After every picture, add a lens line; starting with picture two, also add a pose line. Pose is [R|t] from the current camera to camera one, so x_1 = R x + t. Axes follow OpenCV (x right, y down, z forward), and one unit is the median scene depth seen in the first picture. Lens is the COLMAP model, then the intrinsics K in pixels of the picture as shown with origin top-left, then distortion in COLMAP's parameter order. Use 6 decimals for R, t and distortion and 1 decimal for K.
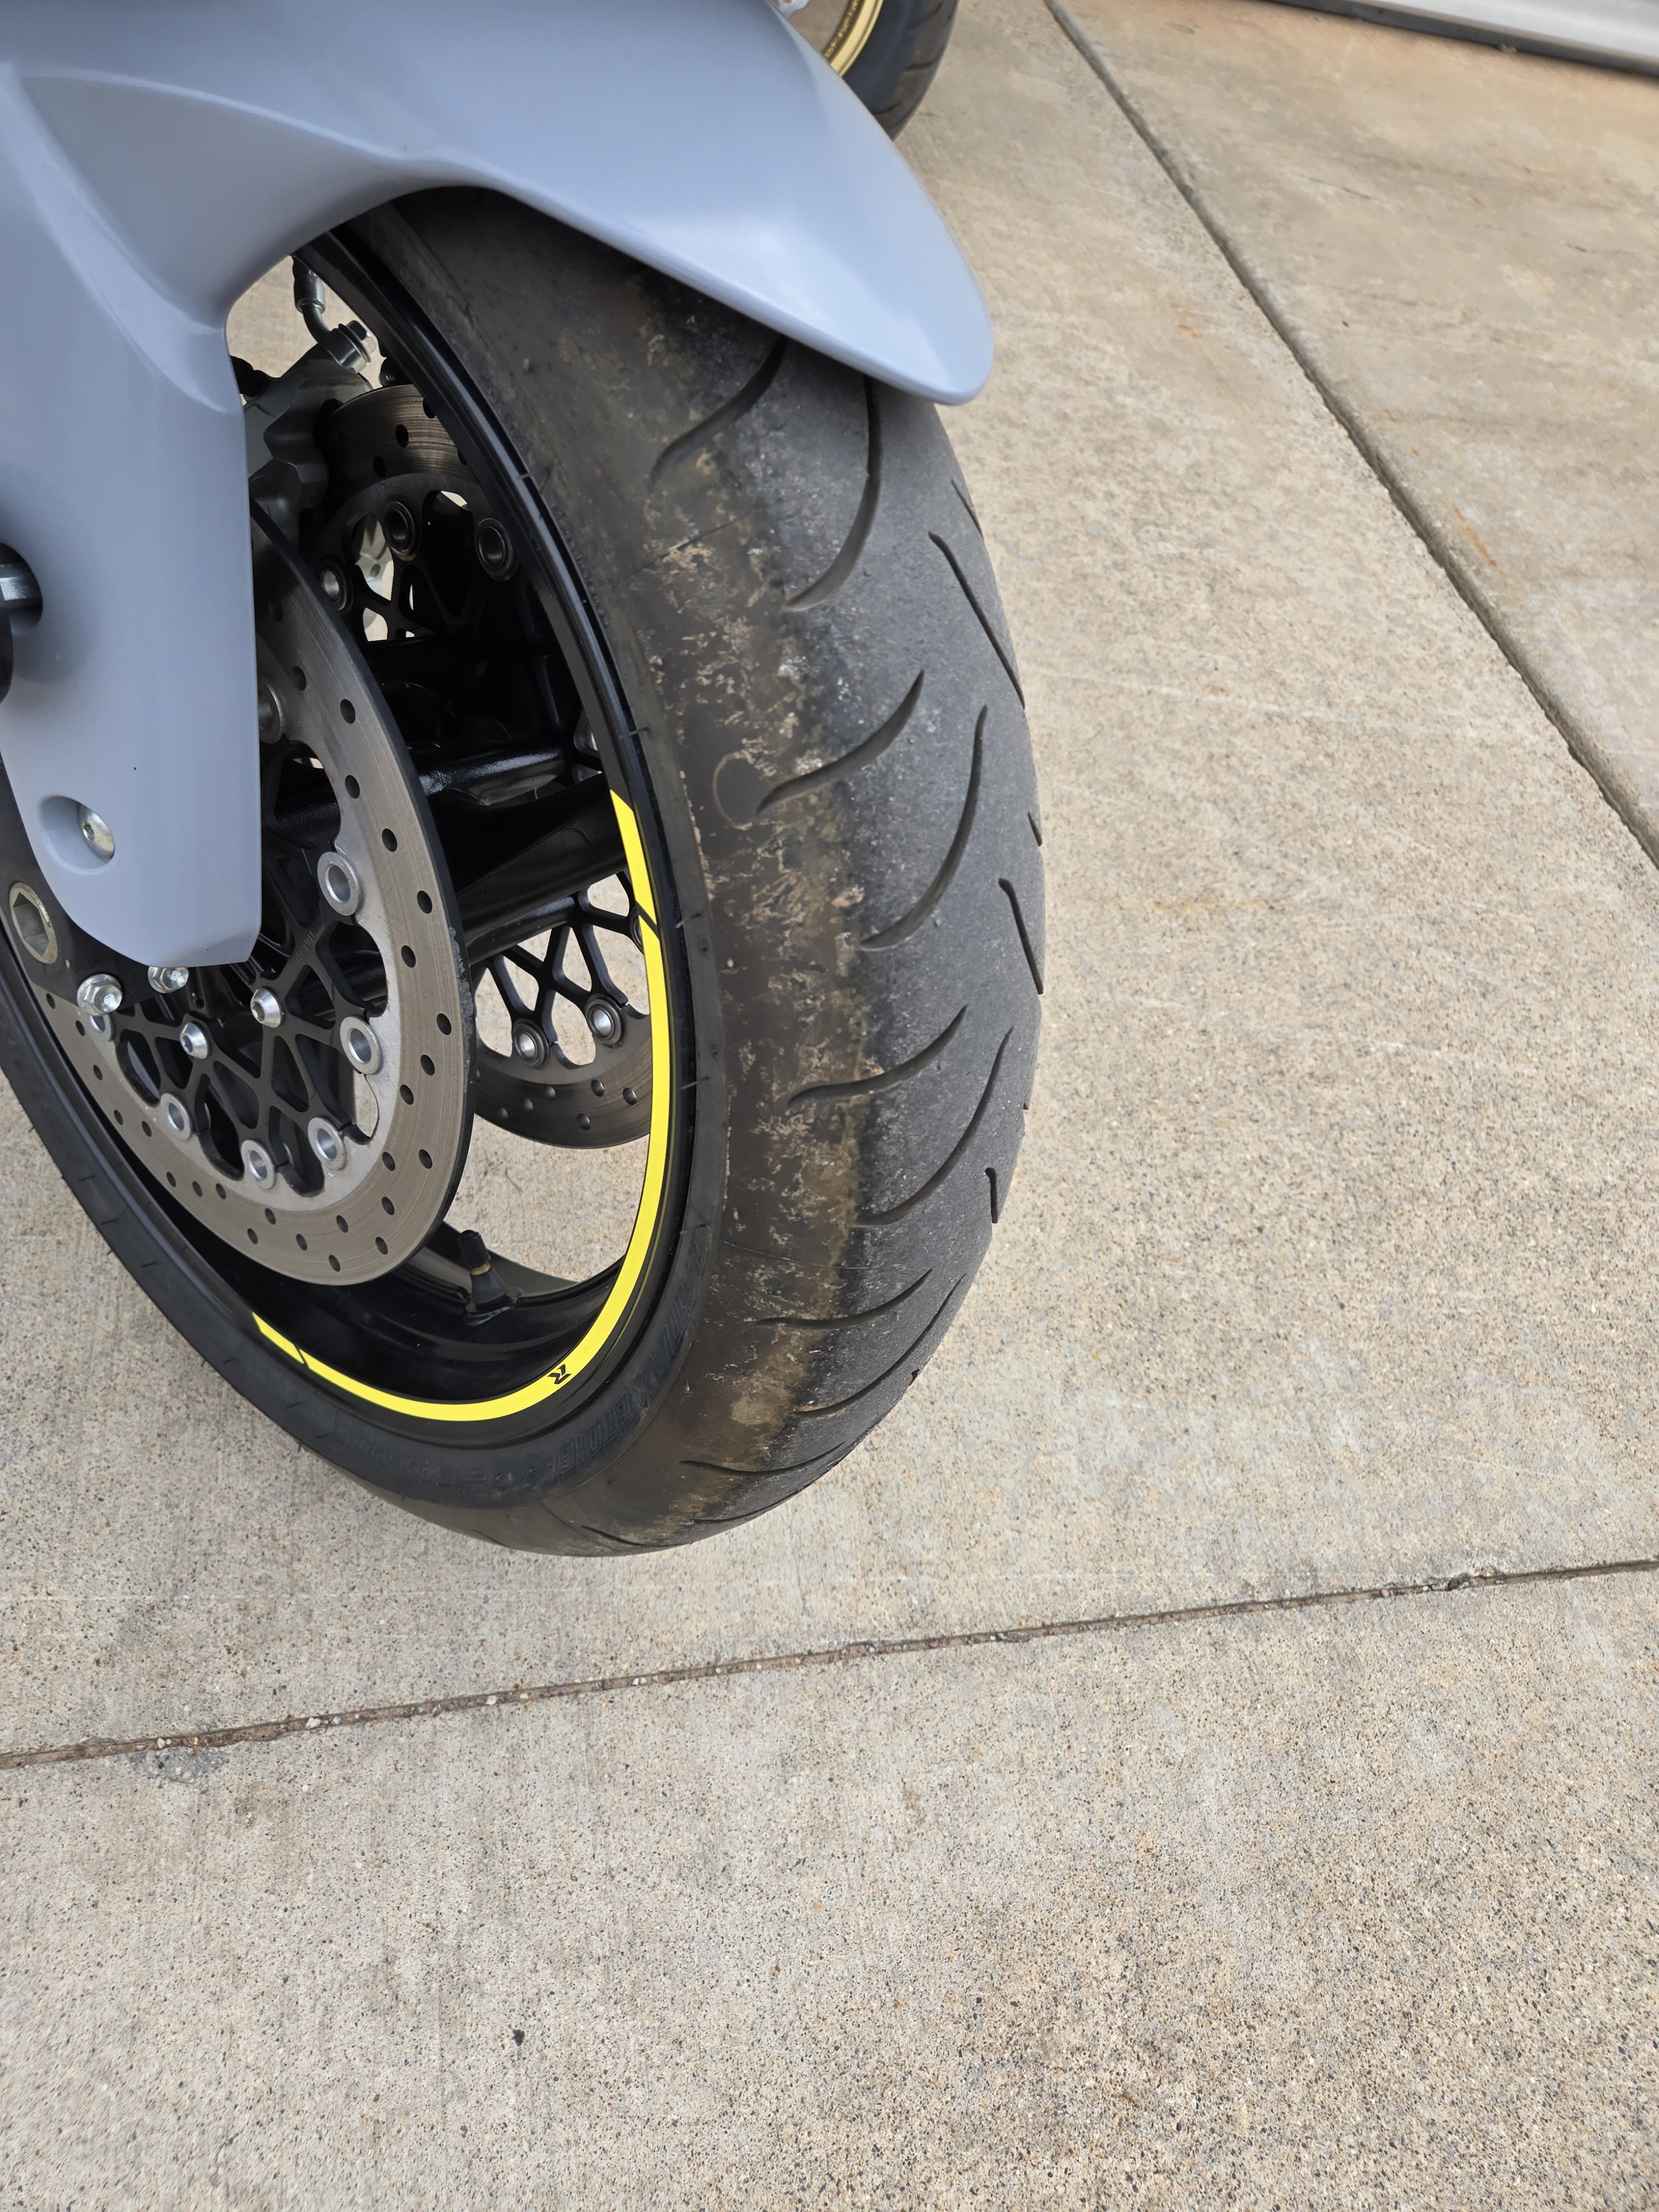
lens RADIAL K [[1487.4, 0, 801.5], [0, 1487.4, 1082.1], [0, 0, 1]] dist [0.063415, -0.051312]
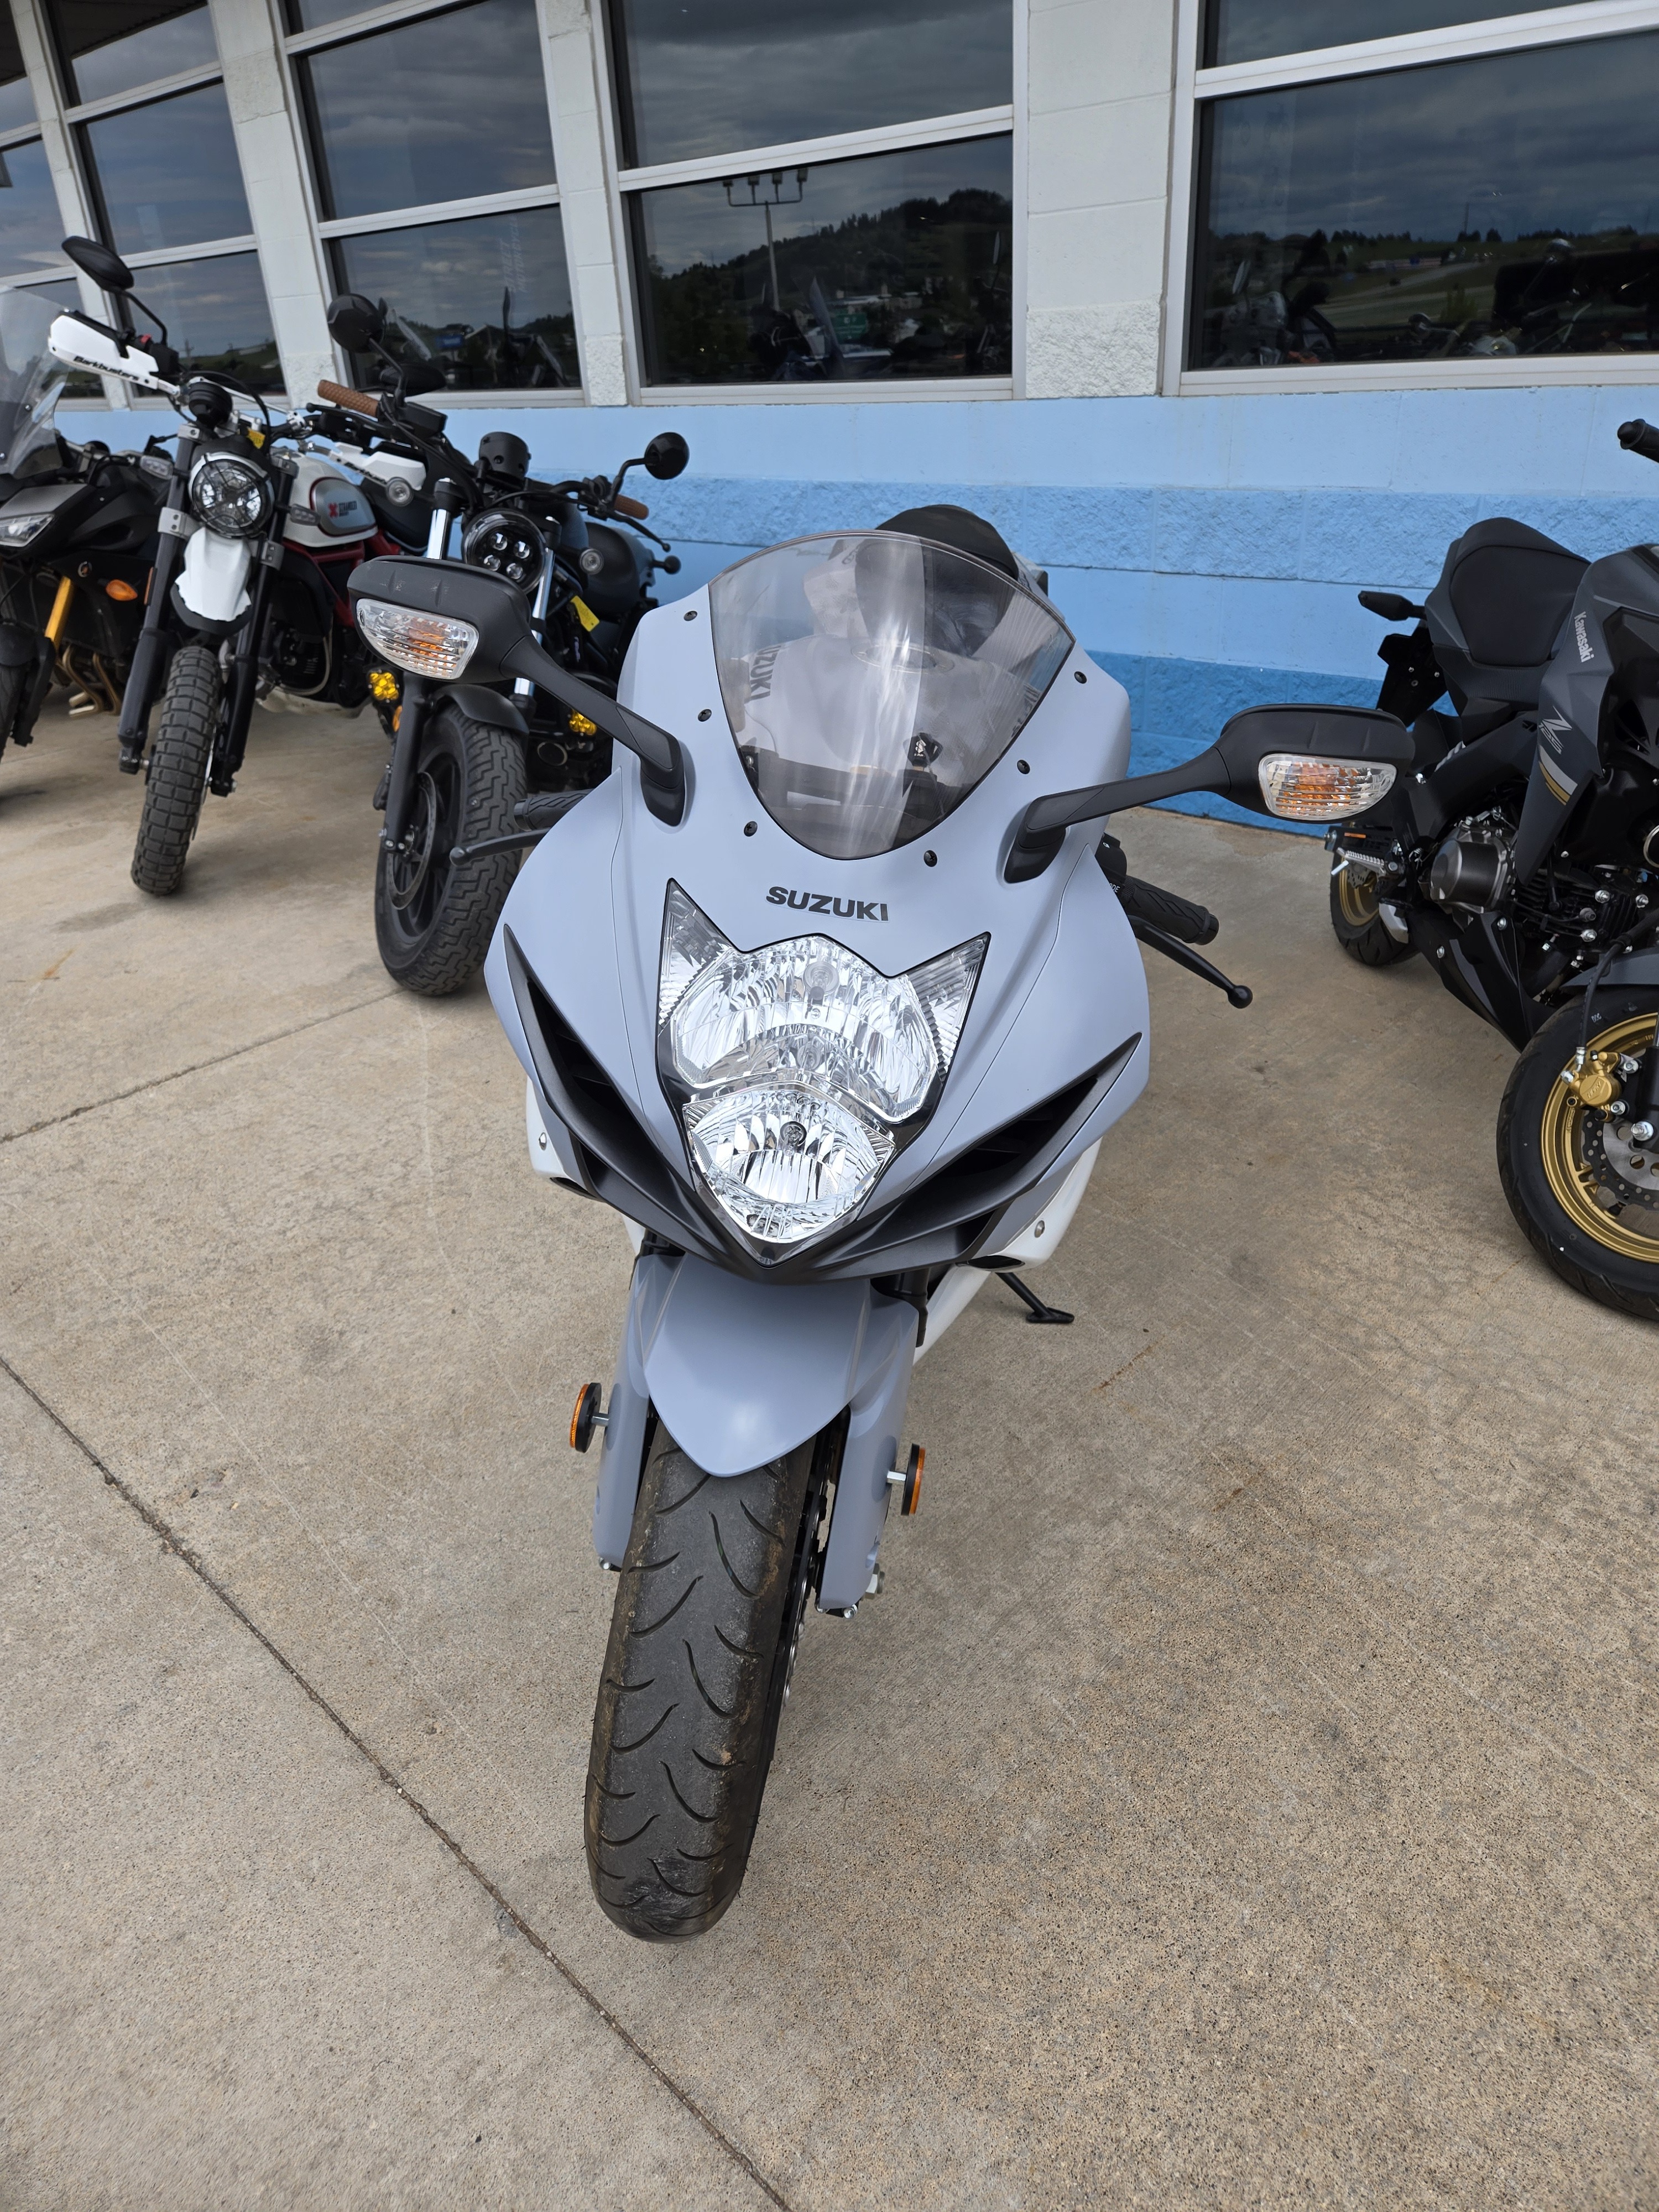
lens RADIAL K [[1486.2, 0, 822.2], [0, 1486.2, 1066.2], [0, 0, 1]] dist [0.063232, -0.057557]
pose [[0.559790, 0.141454, -0.816472, 1.034731], [-0.519842, 0.827258, -0.213092, -0.242819], [0.645290, 0.543723, 0.536624, -0.378992]]
